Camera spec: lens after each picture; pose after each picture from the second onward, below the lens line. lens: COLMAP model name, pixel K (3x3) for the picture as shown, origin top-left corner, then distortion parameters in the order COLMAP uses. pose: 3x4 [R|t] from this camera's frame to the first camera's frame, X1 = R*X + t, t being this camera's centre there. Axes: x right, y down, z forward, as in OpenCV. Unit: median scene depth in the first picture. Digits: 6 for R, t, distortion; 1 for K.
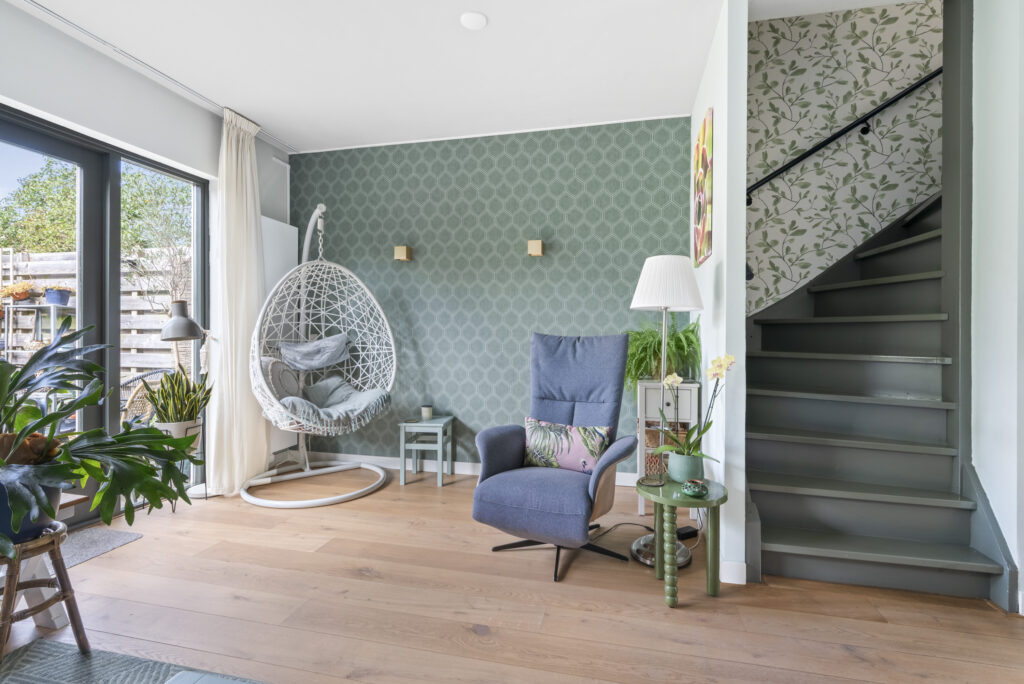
lens RADIAL K [[471.8, 0, 512.0], [0, 471.8, 342.0], [0, 0, 1]] dist [-0.002087, -0.000058]
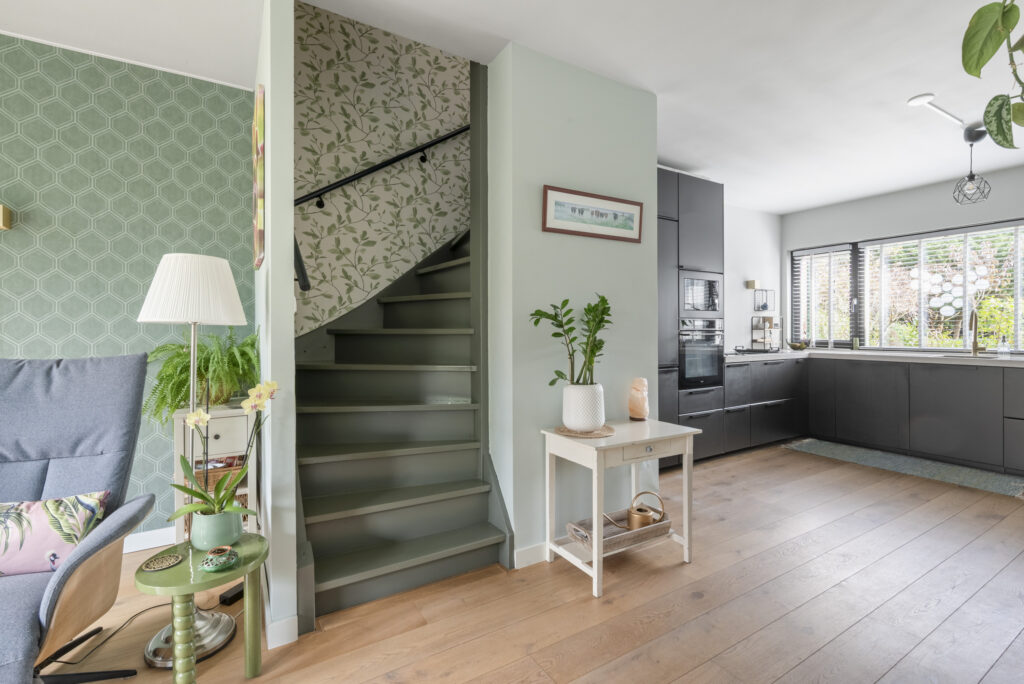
lens RADIAL K [[463.6, 0, 512.0], [0, 463.6, 342.0], [0, 0, 1]] dist [-0.000688, -0.000344]
pose [[0.714630, -0.023993, 0.699091, 0.123803], [0.013083, 0.999695, 0.020936, -0.036398], [-0.699381, -0.005816, 0.714726, 0.066430]]
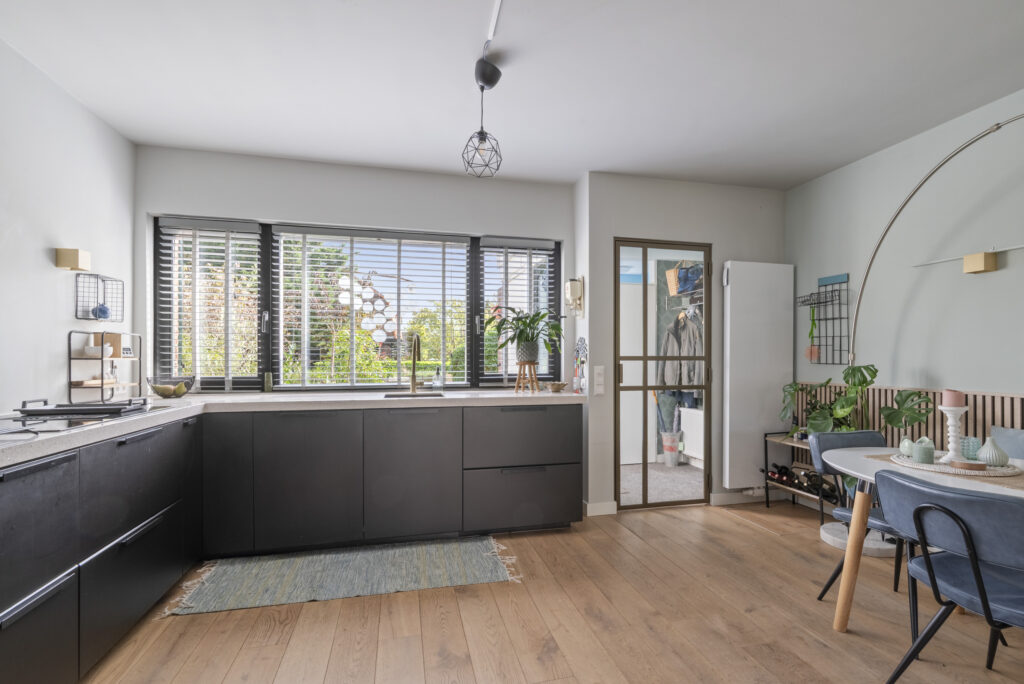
lens RADIAL K [[469.0, 0, 525.5], [0, 469.0, 354.0], [0, 0, 1]] dist [-0.003272, -0.000557]
pose [[-0.465319, 0.005761, 0.885124, 0.340226], [0.007855, 0.999966, -0.002379, -0.036353], [-0.885108, 0.005845, -0.465349, 0.146816]]
